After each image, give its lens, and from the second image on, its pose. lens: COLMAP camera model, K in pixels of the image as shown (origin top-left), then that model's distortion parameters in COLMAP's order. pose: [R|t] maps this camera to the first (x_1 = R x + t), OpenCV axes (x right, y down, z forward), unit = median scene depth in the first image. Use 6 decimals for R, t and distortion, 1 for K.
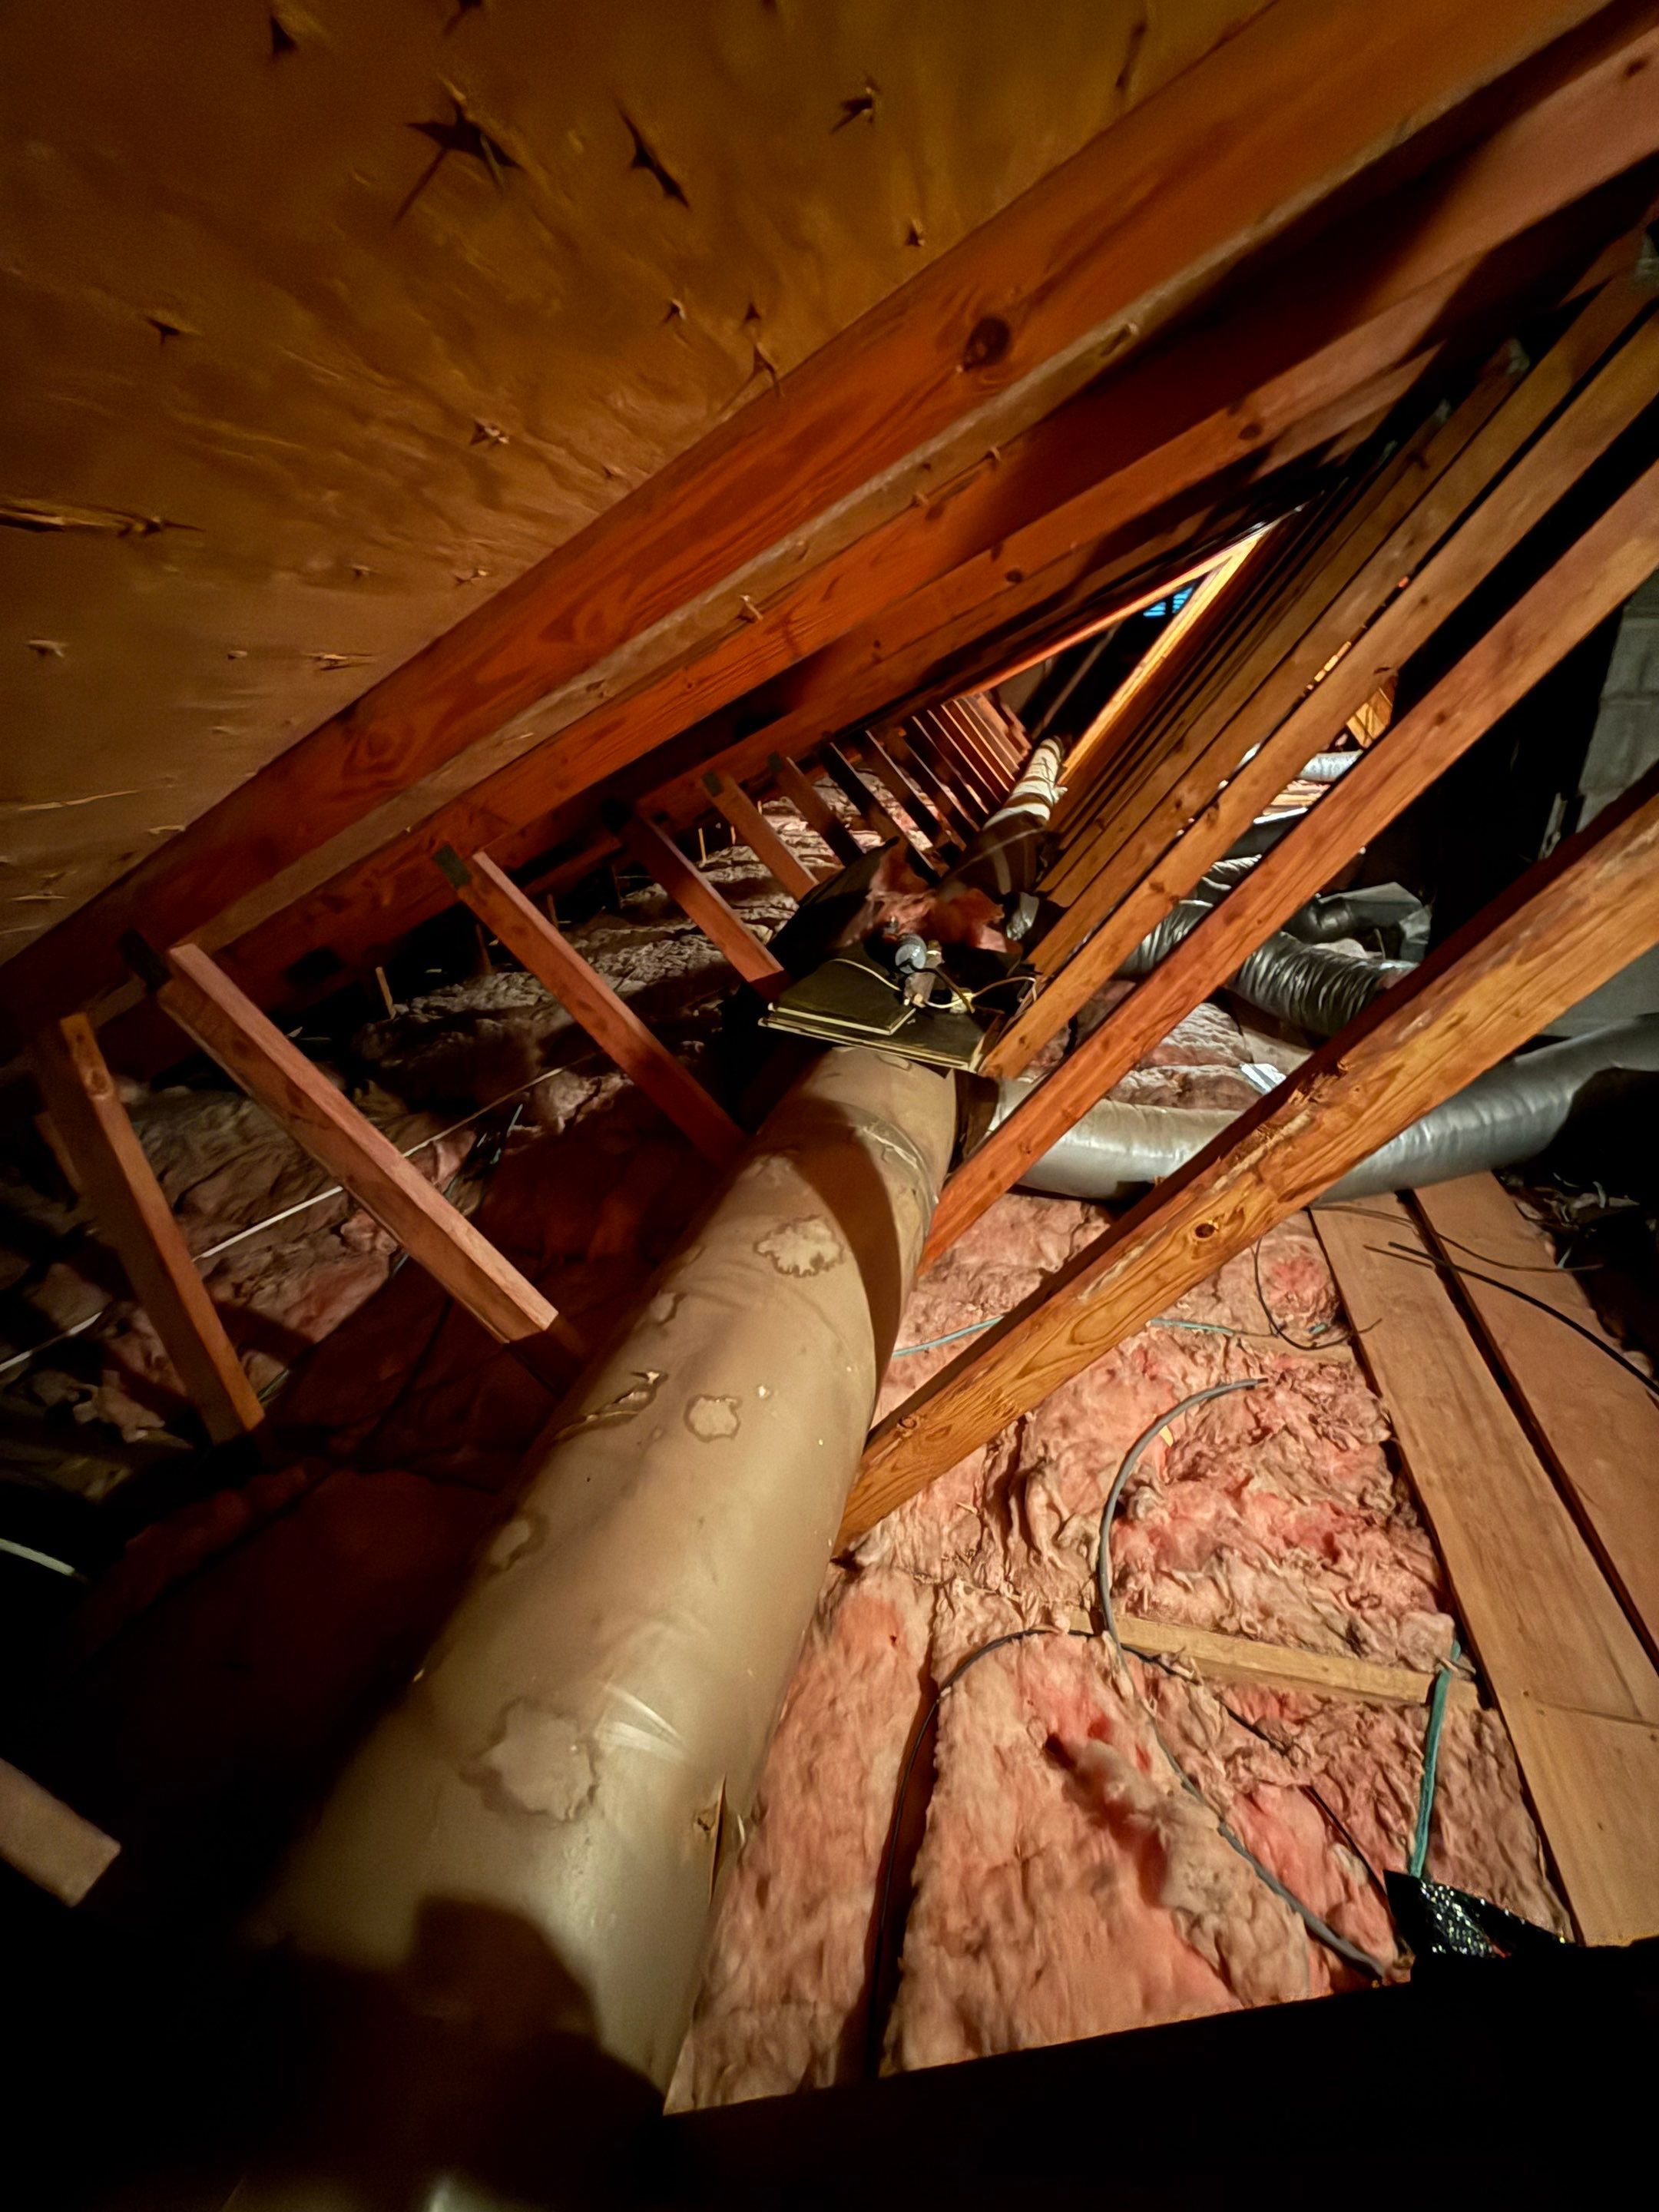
lens RADIAL K [[863.6, 0, 829.5], [0, 863.6, 1106.0], [0, 0, 1]] dist [-0.000937, -0.000012]
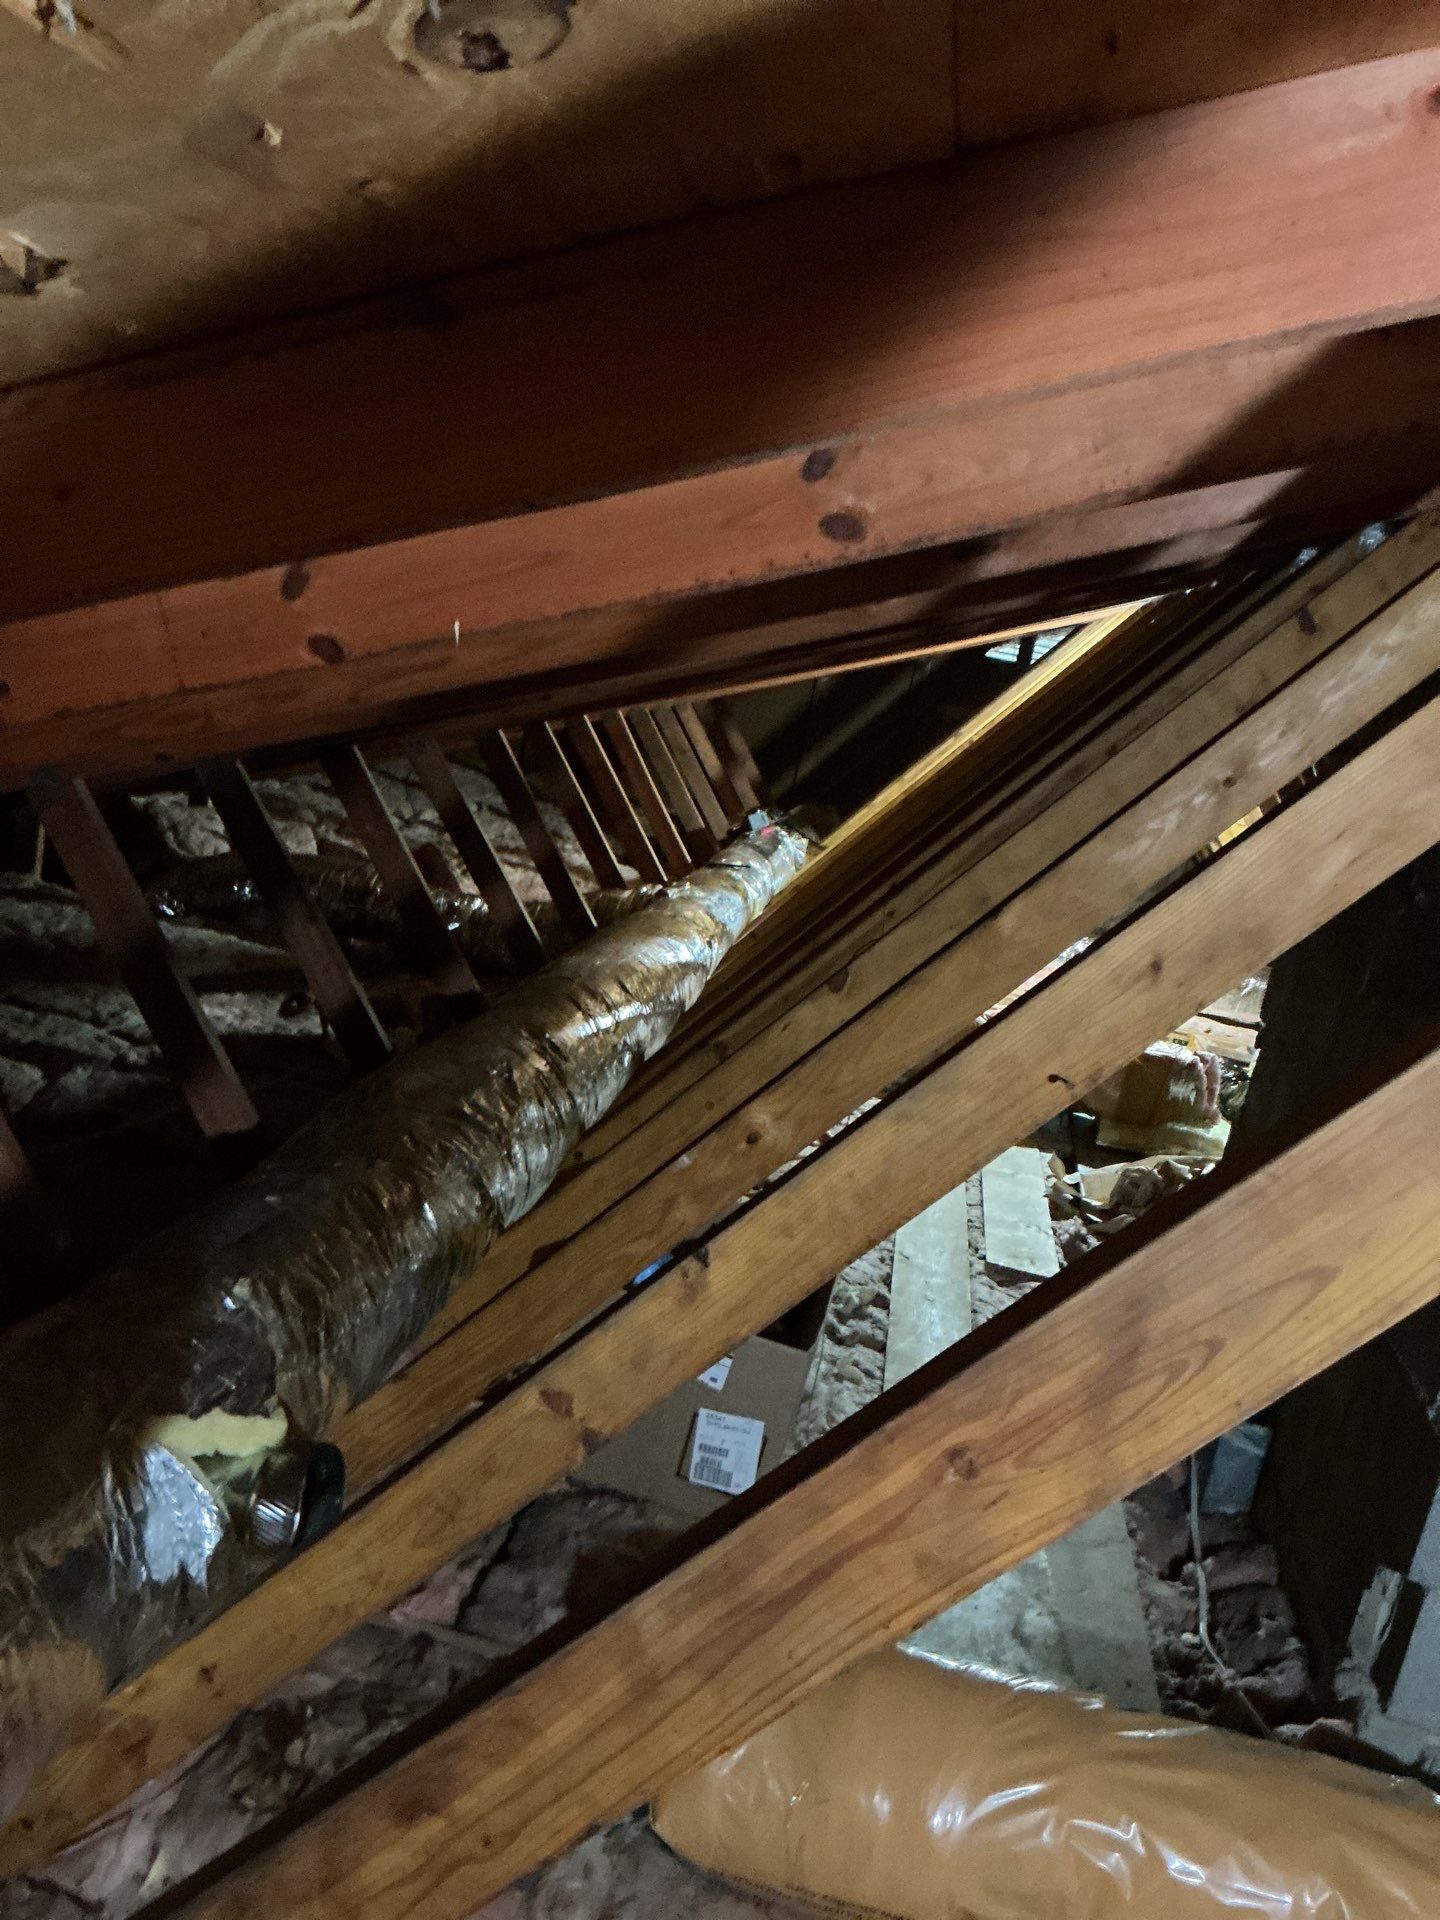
lens RADIAL K [[1578.5, 0, 720.0], [0, 1578.5, 960.0], [0, 0, 1]] dist [0.071196, -0.106258]
pose [[0.954884, 0.245686, 0.166840, 0.218599], [-0.200004, 0.947291, -0.250276, -0.220253], [-0.219535, 0.205616, 0.953691, 0.175888]]
